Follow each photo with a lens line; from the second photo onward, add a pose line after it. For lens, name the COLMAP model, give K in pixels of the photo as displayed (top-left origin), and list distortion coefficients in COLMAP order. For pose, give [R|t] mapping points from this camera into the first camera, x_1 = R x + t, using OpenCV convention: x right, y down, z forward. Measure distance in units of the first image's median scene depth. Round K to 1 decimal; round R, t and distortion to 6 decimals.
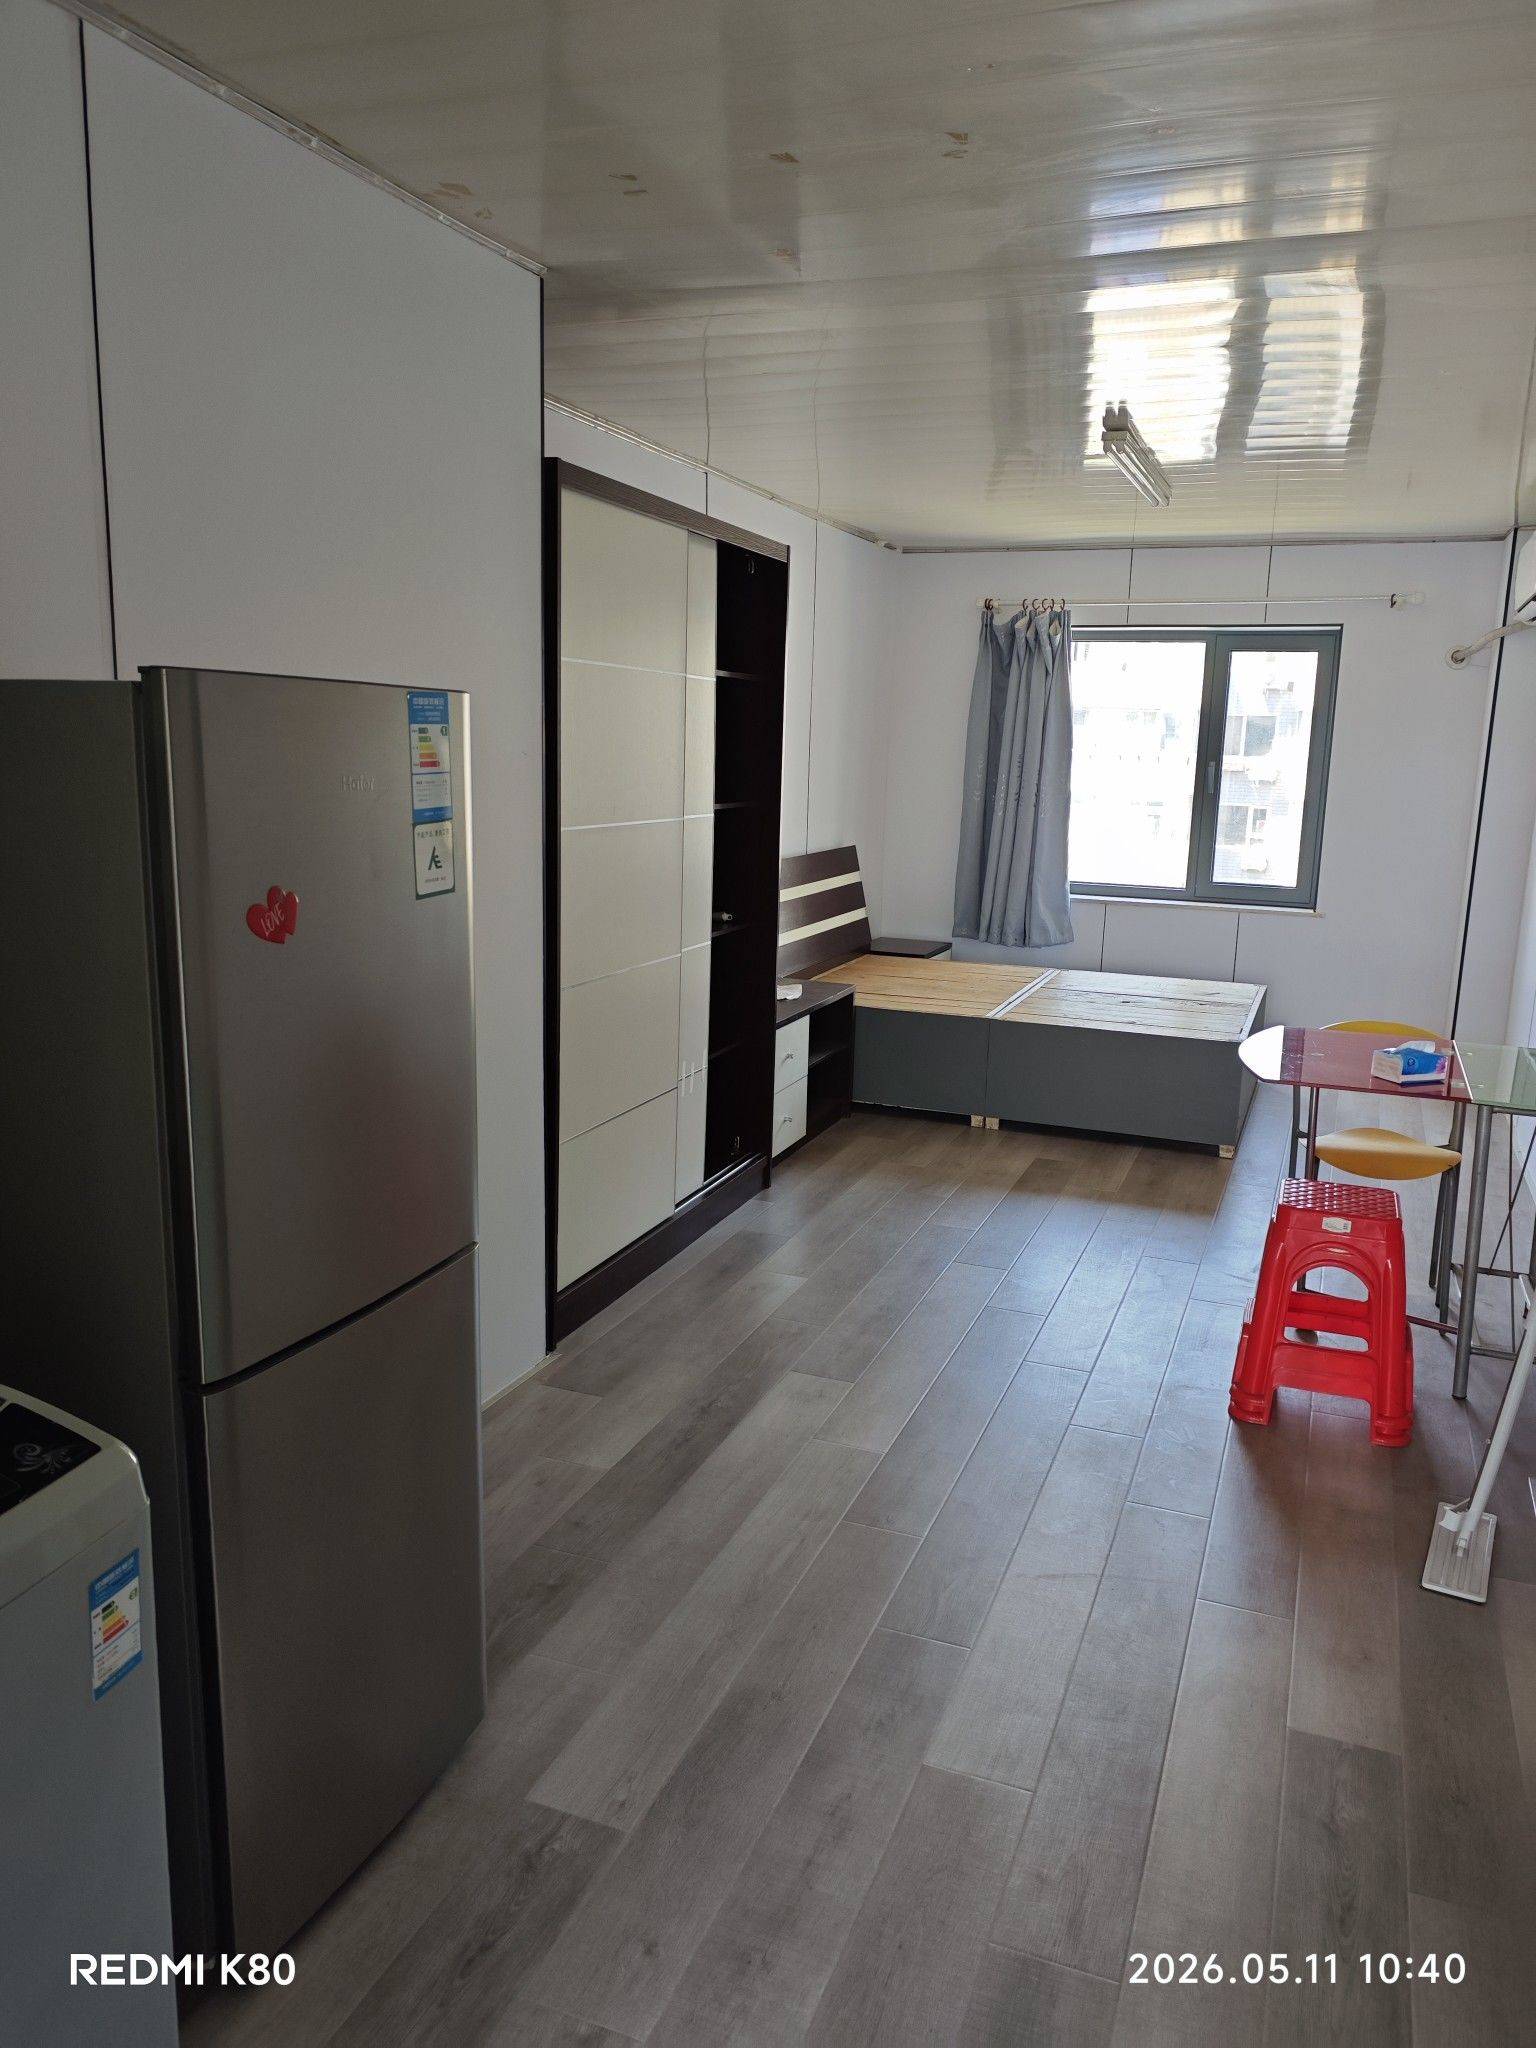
lens RADIAL K [[1440.2, 0, 768.0], [0, 1440.2, 1024.0], [0, 0, 1]] dist [0.001550, -0.002984]
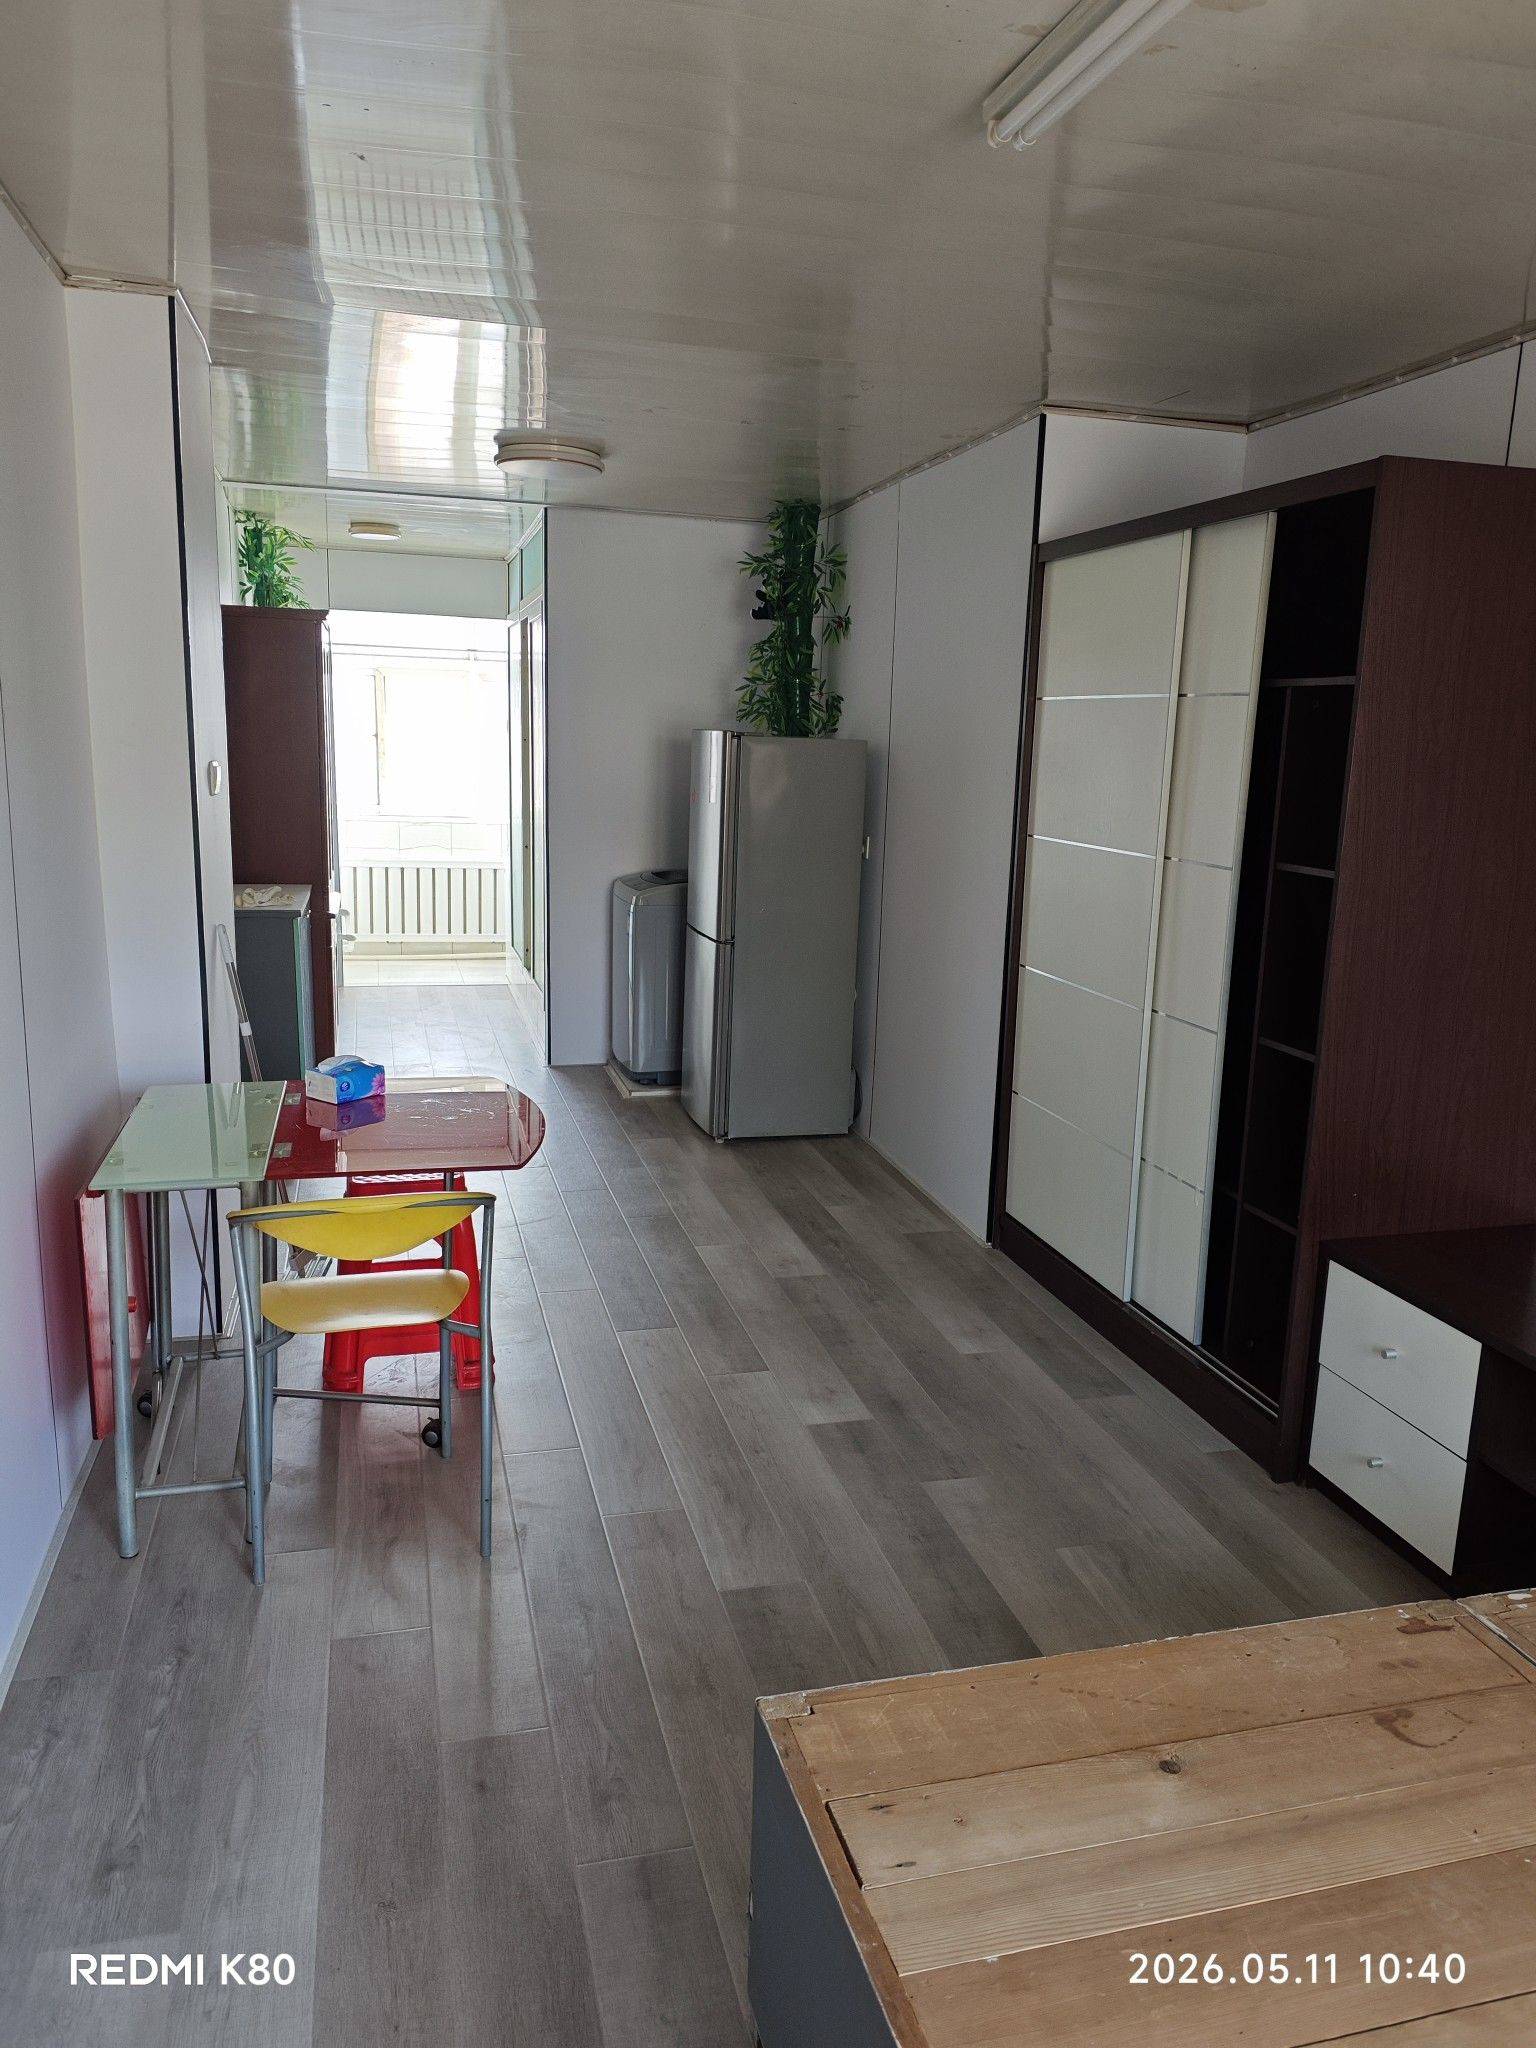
lens RADIAL K [[1440.2, 0, 768.0], [0, 1440.2, 1024.0], [0, 0, 1]] dist [0.001550, -0.002984]
pose [[-0.802007, 0.058197, -0.594473, 1.363539], [-0.172198, 0.930462, 0.323402, -0.600082], [0.571955, 0.361738, -0.736216, 3.207174]]
